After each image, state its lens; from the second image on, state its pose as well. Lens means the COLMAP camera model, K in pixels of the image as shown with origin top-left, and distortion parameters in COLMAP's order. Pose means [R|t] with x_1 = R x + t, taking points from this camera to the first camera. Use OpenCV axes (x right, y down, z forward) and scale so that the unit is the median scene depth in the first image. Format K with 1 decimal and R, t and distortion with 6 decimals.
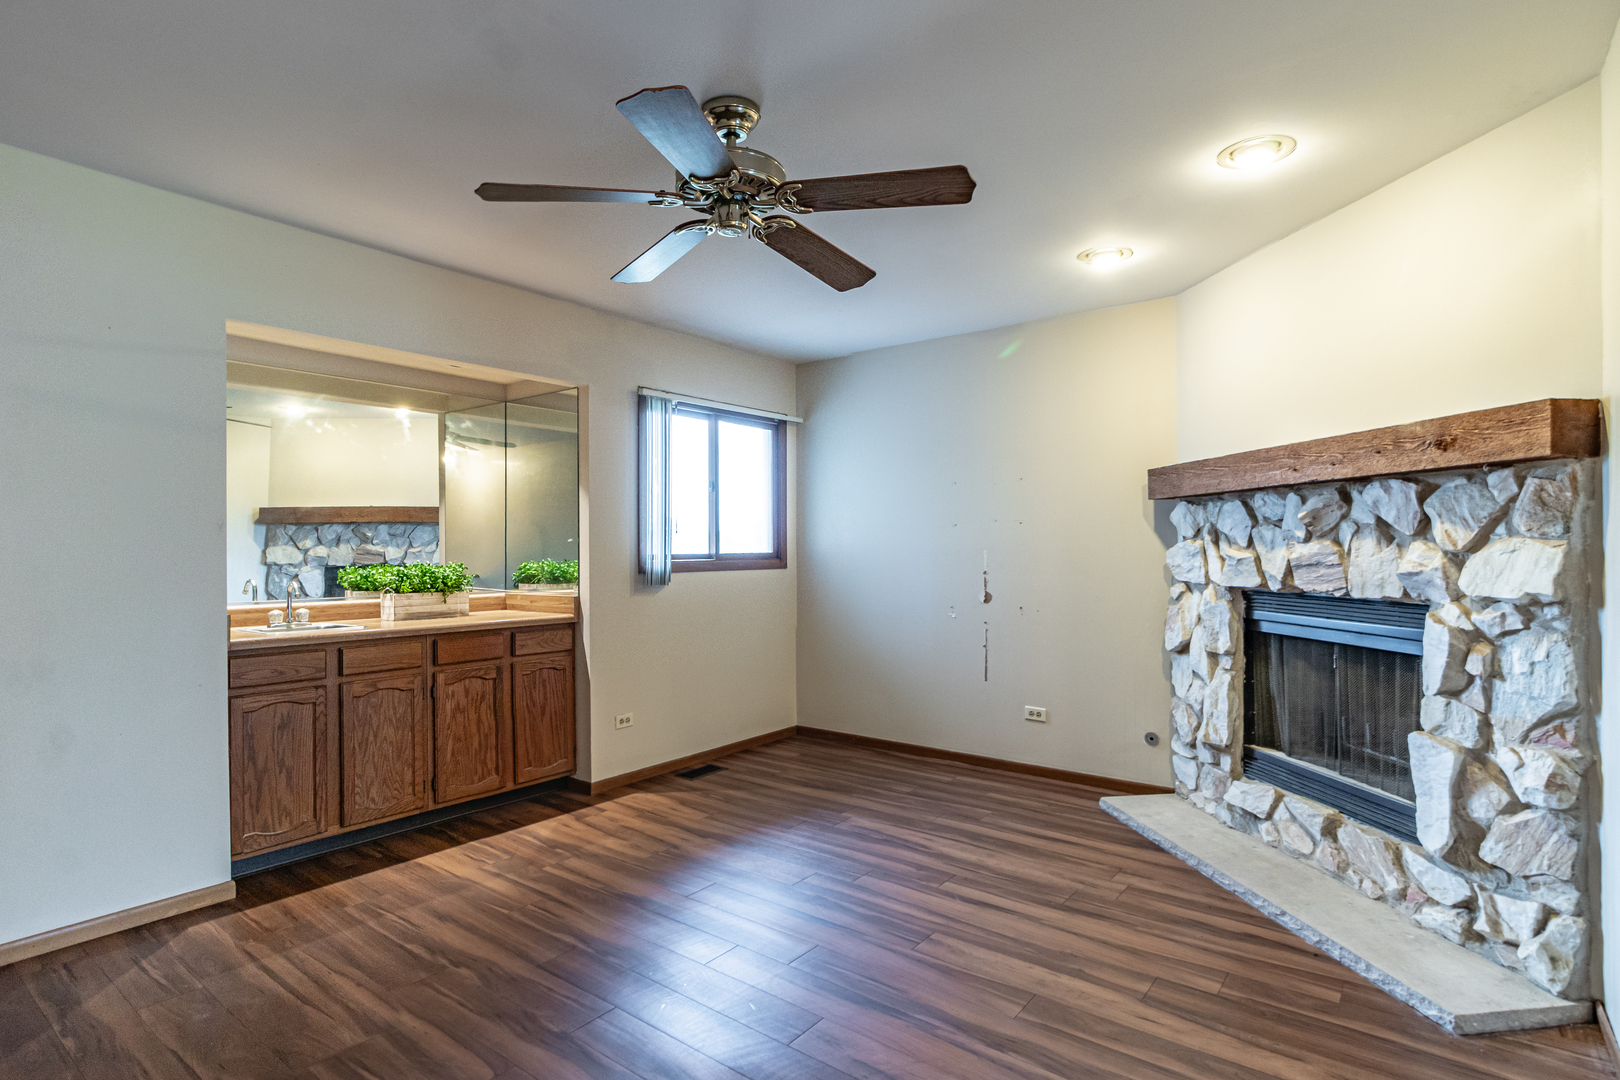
lens RADIAL K [[819.3, 0, 825.2], [0, 819.3, 551.0], [0, 0, 1]] dist [0.001207, 0.000723]
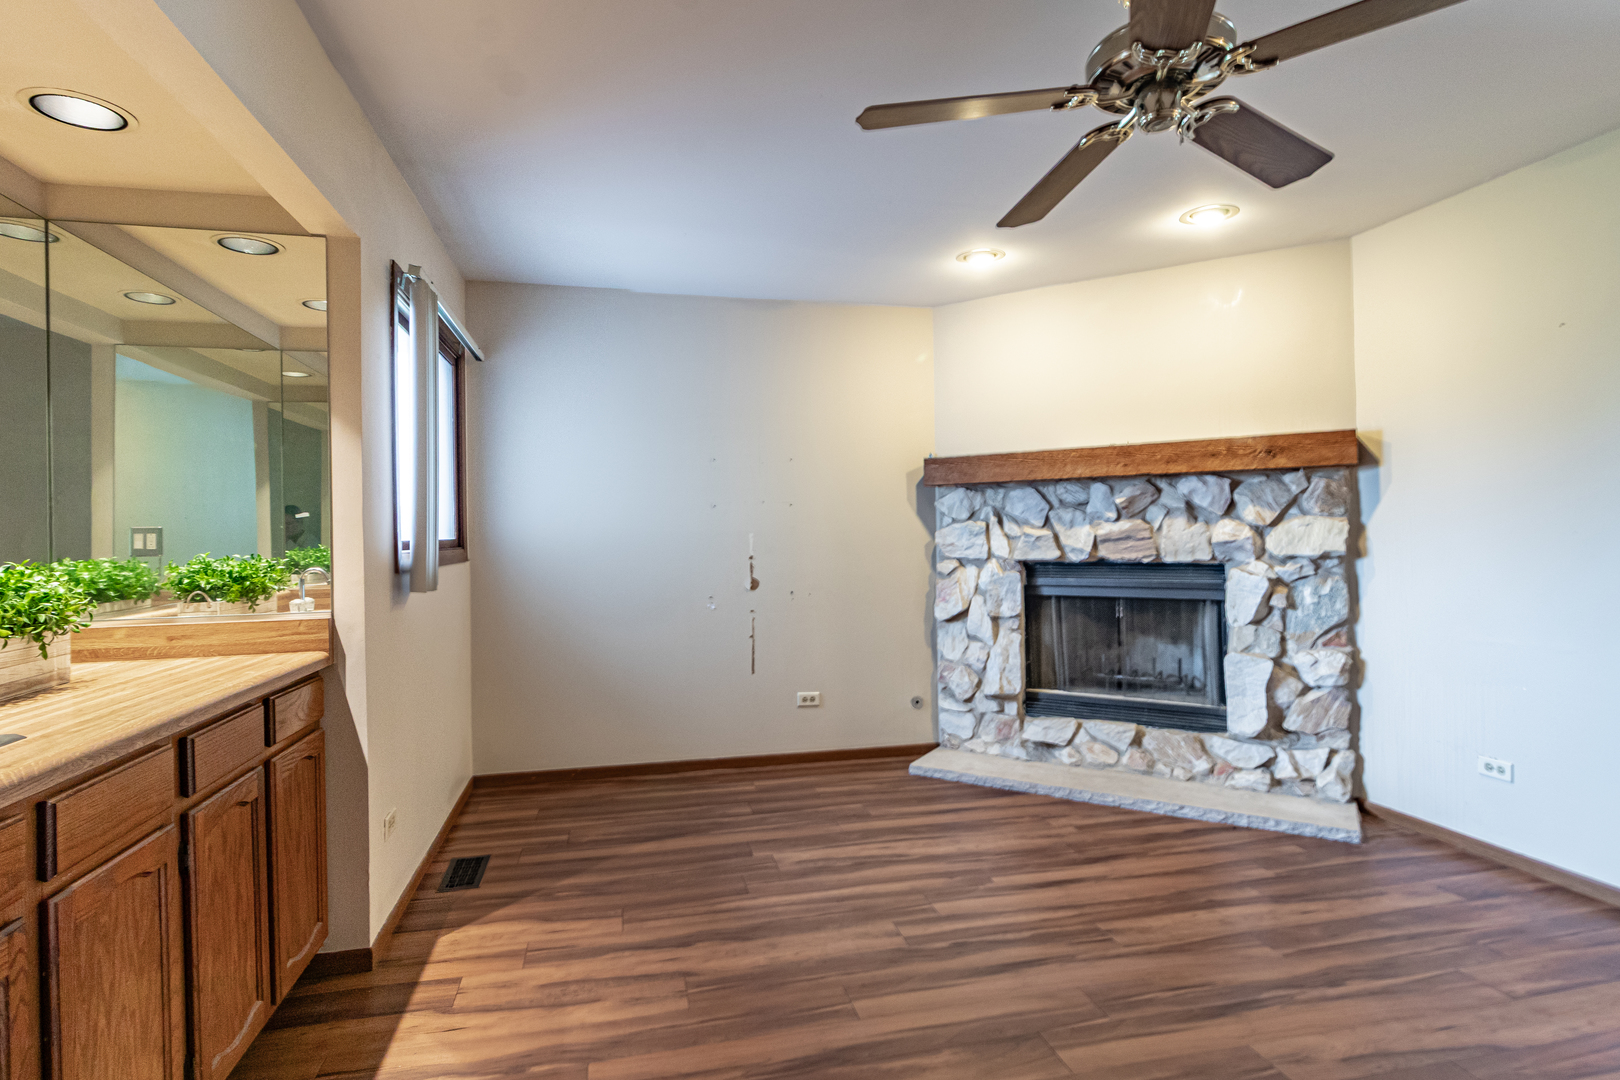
lens RADIAL K [[793.2, 0, 774.1], [0, 793.2, 533.5], [0, 0, 1]] dist [-0.002401, 0.001944]
pose [[0.649367, -0.002525, 0.760471, -0.724918], [0.014607, 0.999851, -0.009152, 0.011920], [-0.760335, 0.017051, 0.649308, 0.604843]]
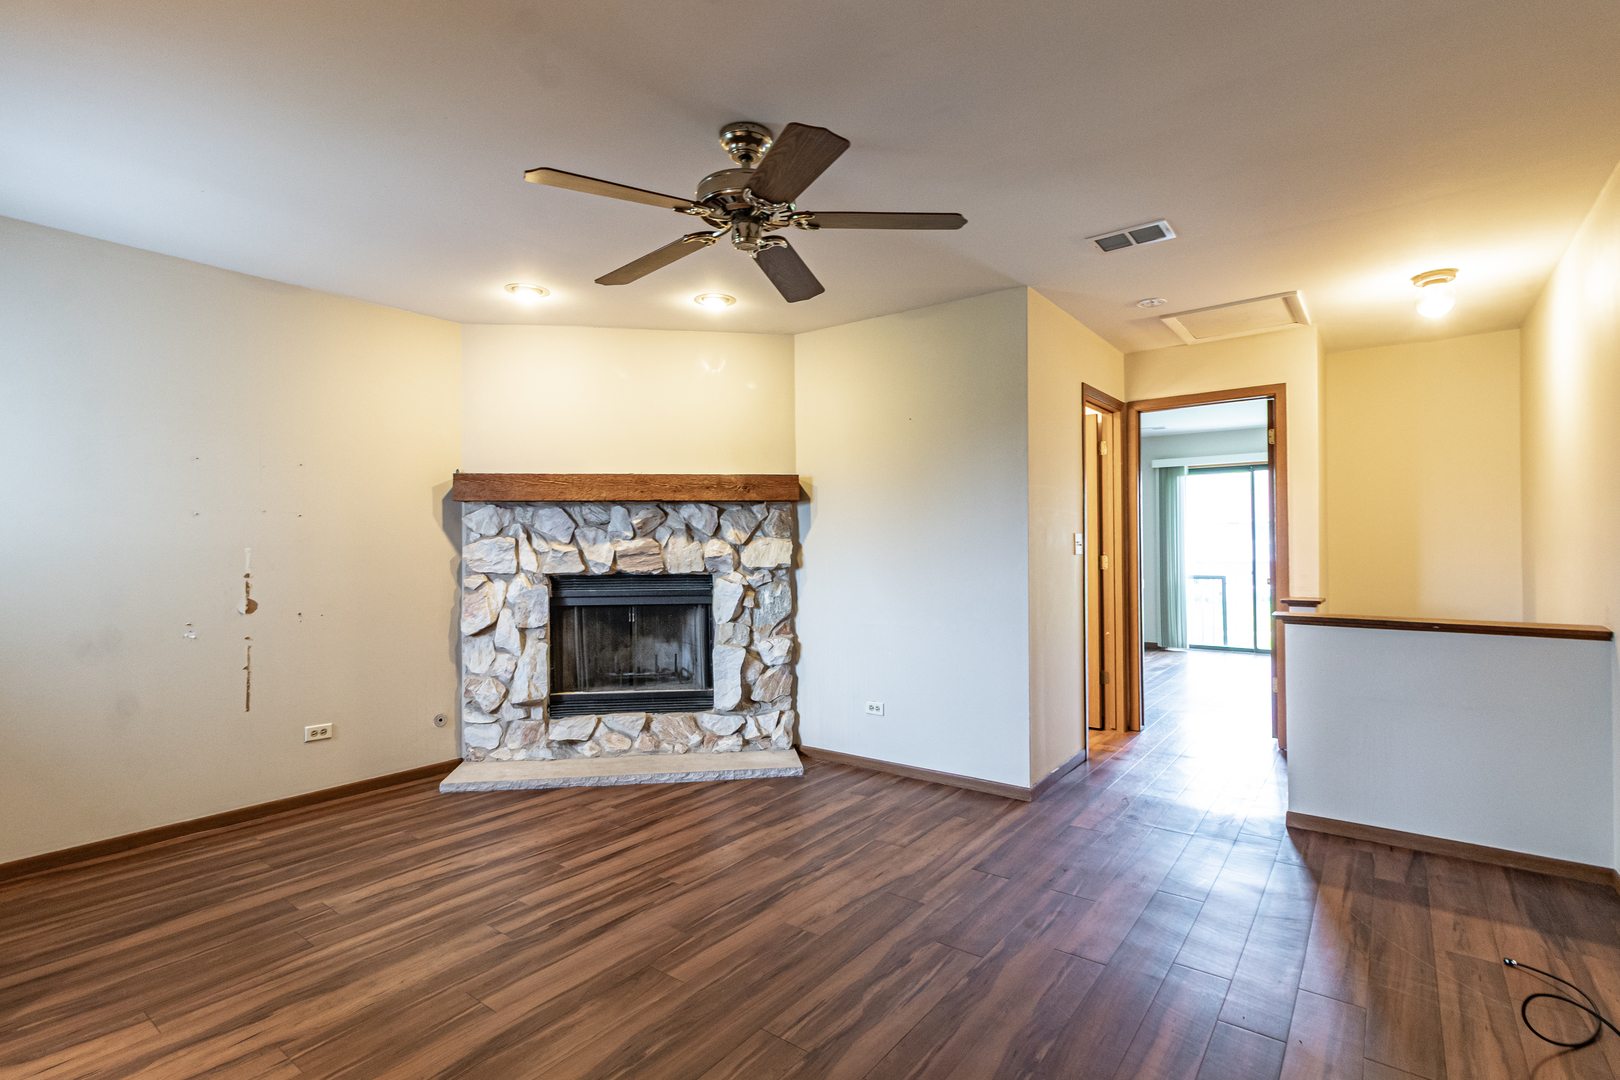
lens RADIAL K [[793.2, 0, 774.1], [0, 793.2, 533.5], [0, 0, 1]] dist [-0.002401, 0.001944]
pose [[0.010351, 0.019181, 0.999762, -0.878076], [0.010925, 0.999754, -0.019294, 0.009279], [-0.999887, 0.011122, 0.010139, 0.733273]]
